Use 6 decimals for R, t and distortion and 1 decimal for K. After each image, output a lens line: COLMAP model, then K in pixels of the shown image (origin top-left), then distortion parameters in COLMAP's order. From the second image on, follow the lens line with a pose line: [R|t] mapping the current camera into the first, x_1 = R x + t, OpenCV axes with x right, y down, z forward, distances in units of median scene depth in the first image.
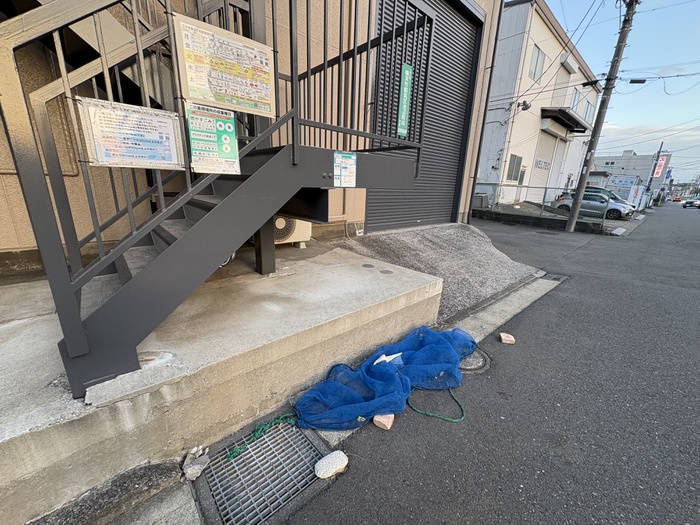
lens RADIAL K [[278.4, 0, 350.0], [0, 278.4, 261.7], [0, 0, 1]] dist [0.001242, 0.000240]
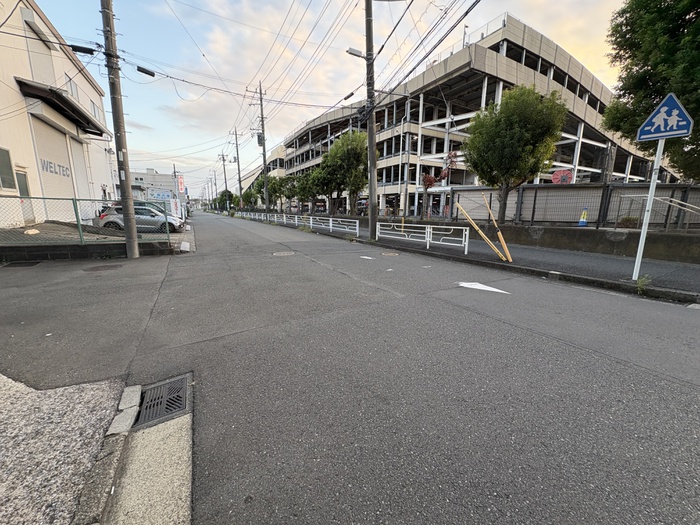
lens RADIAL K [[278.4, 0, 350.0], [0, 278.4, 261.7], [0, 0, 1]] dist [0.001242, 0.000240]
pose [[0.213285, -0.211989, 0.953714, 0.149863], [0.260596, 0.953153, 0.153586, -0.046113], [-0.941594, 0.215776, 0.258537, 0.201562]]
